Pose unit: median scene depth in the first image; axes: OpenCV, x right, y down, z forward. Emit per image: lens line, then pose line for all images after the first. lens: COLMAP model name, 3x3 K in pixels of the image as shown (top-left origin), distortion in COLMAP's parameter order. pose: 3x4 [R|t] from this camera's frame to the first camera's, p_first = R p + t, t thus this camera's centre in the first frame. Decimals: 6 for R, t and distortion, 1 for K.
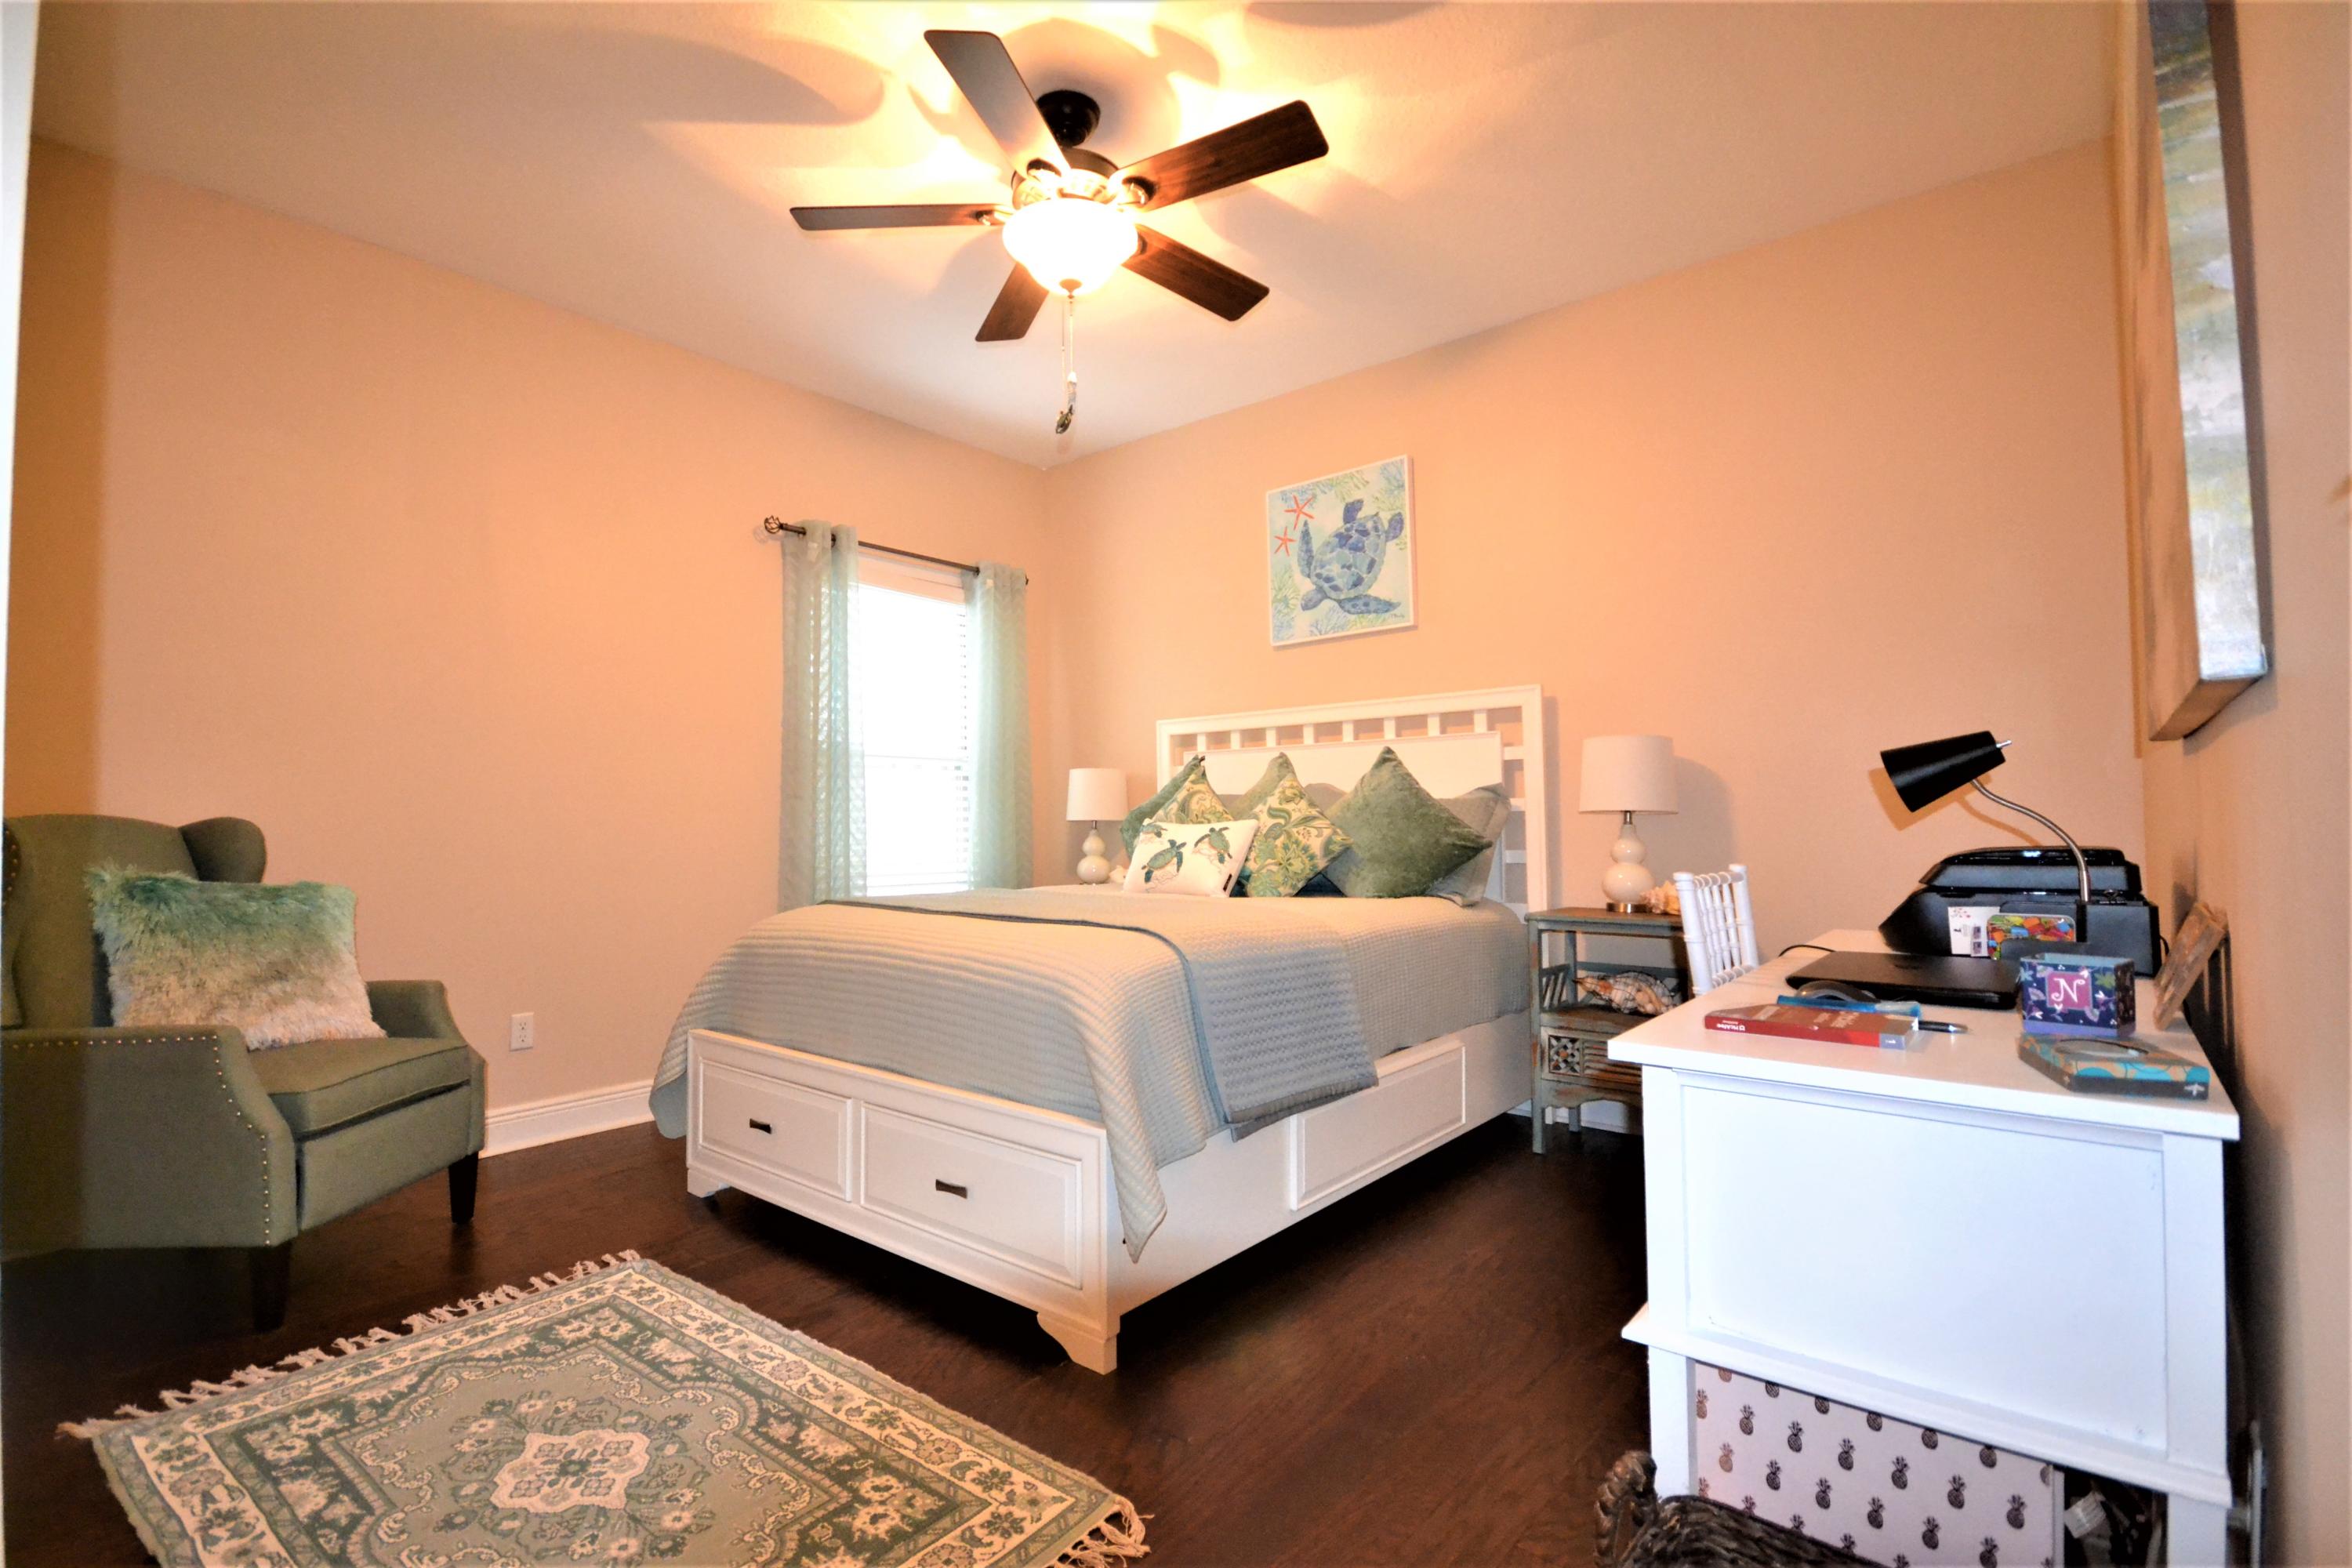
lens RADIAL K [[1079.7, 0, 1239.5], [0, 1079.7, 785.8], [0, 0, 1]] dist [0.016207, -0.011954]
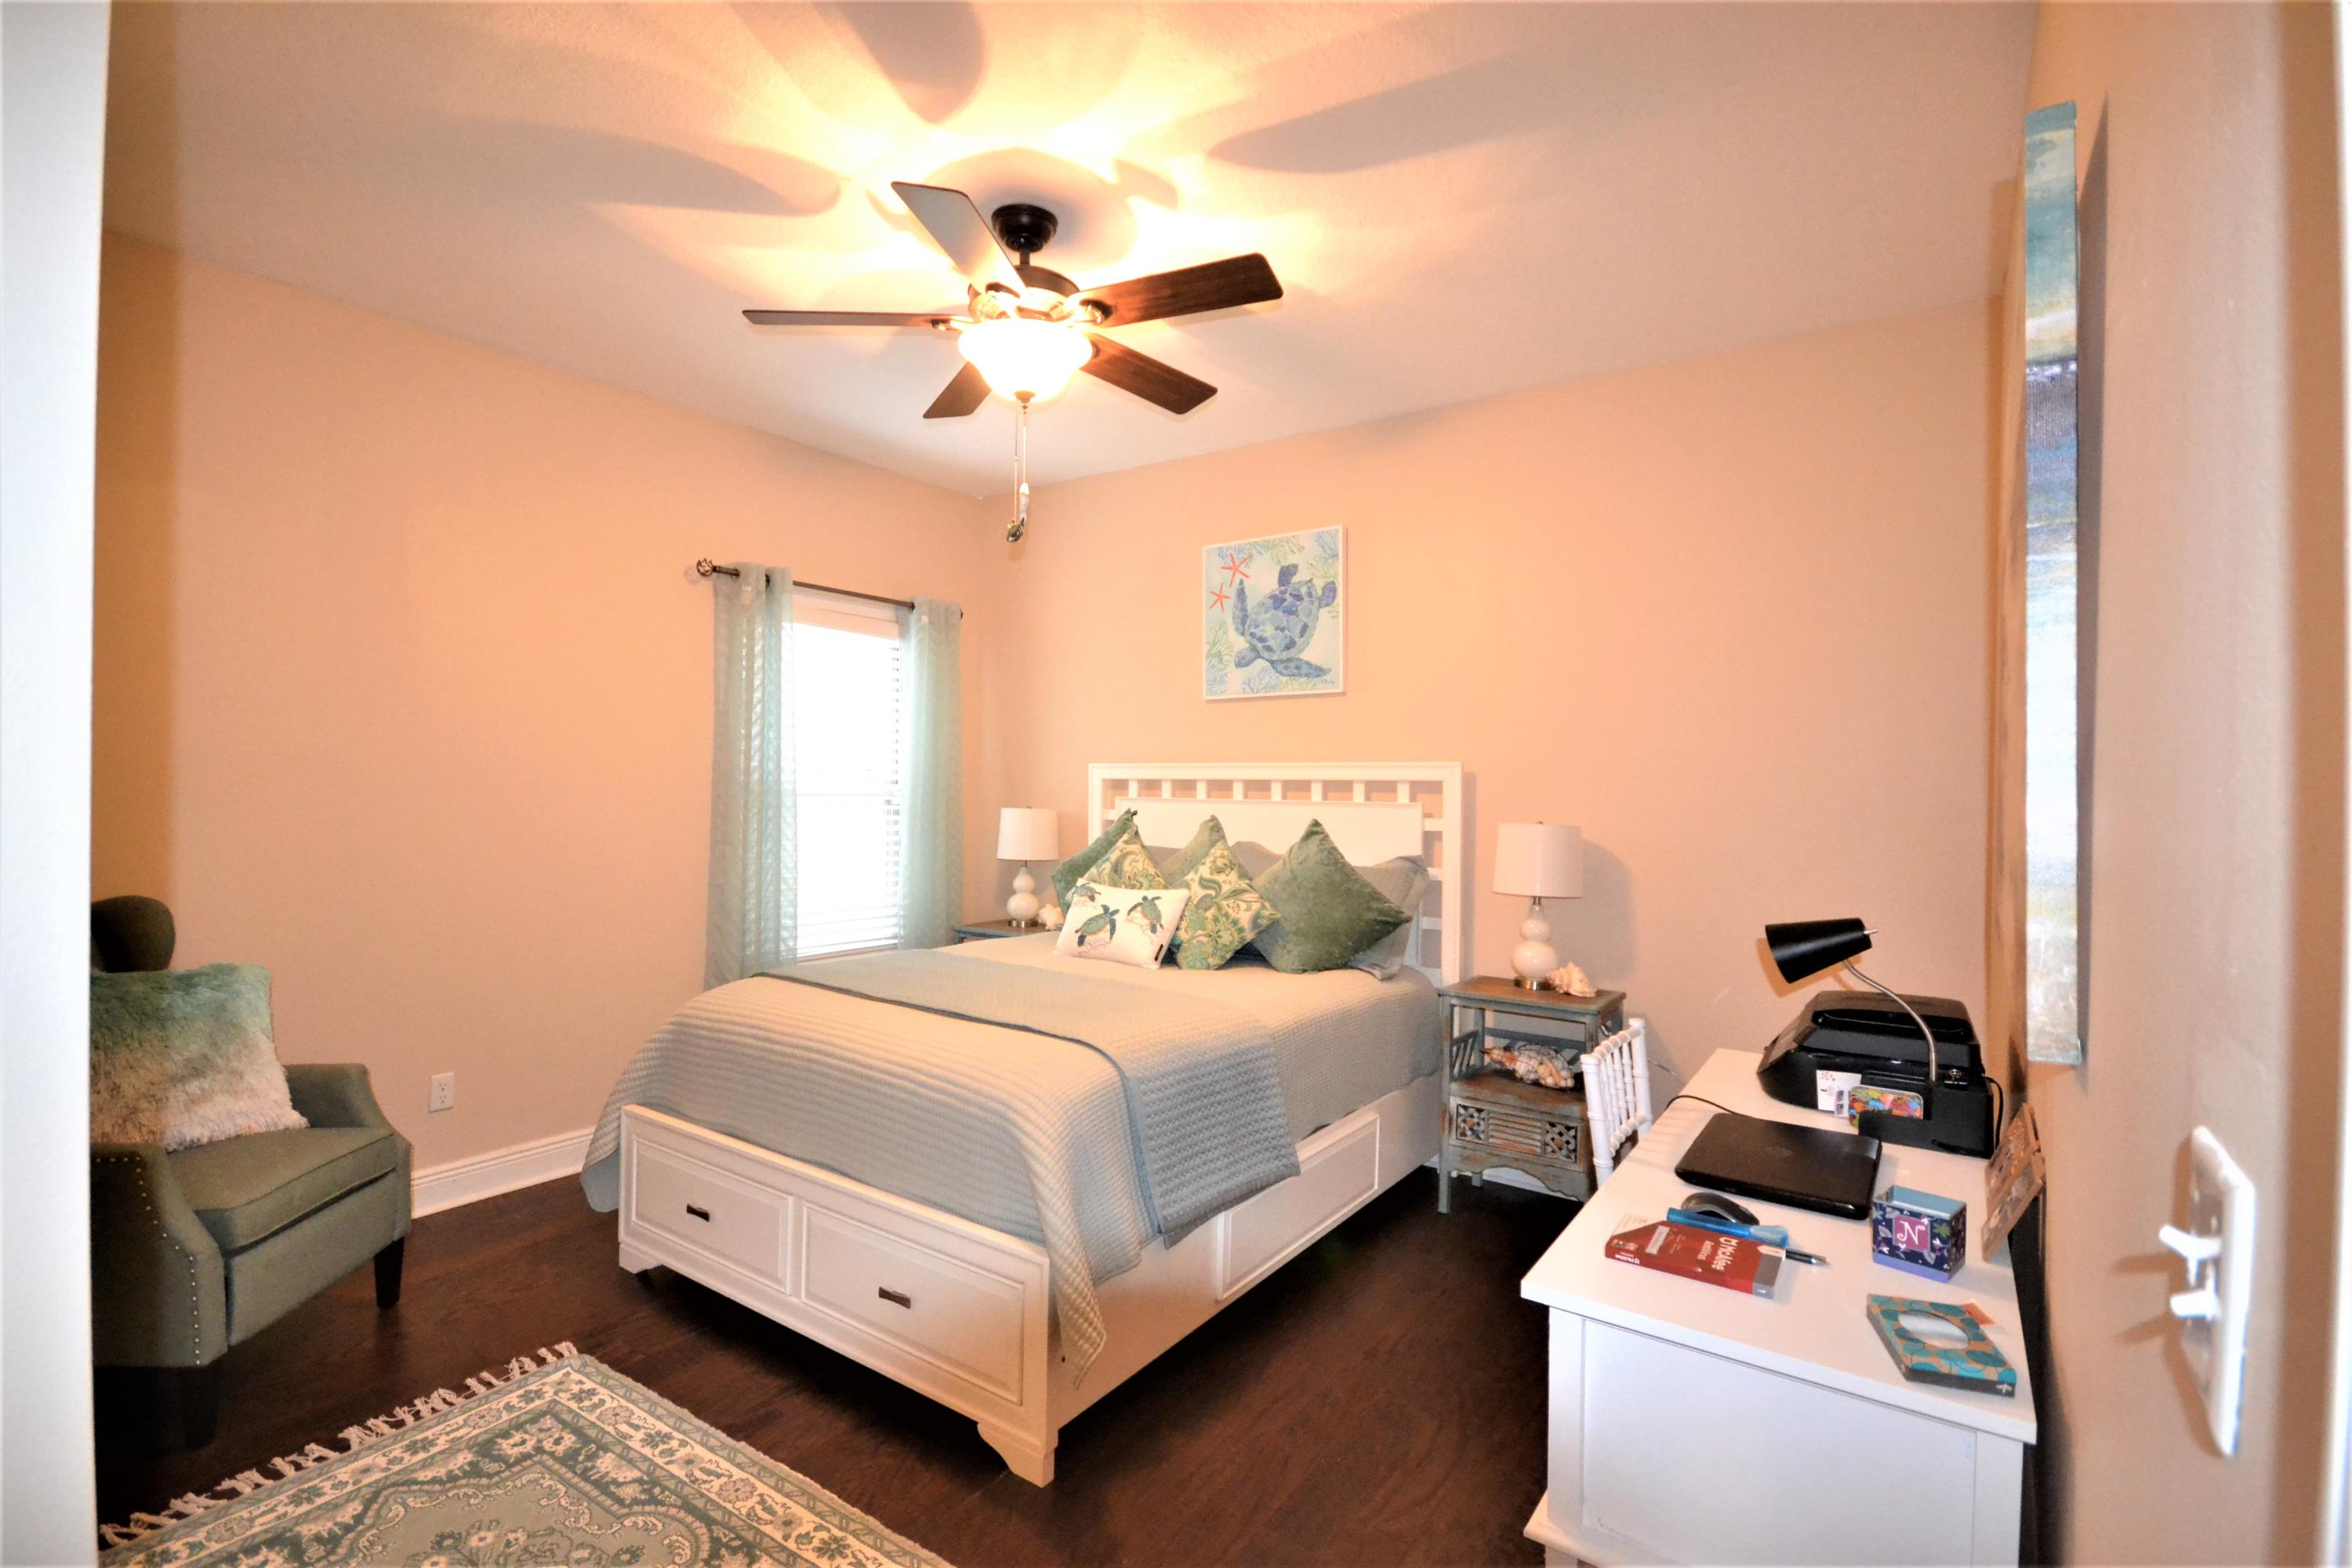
lens RADIAL K [[1079.7, 0, 1234.3], [0, 1079.7, 734.9], [0, 0, 1]] dist [0.016207, -0.011954]
pose [[0.996480, 0.027612, 0.079155, -0.032685], [-0.030528, 0.998890, 0.035875, -0.191269], [-0.078076, -0.038165, 0.996217, -0.040071]]
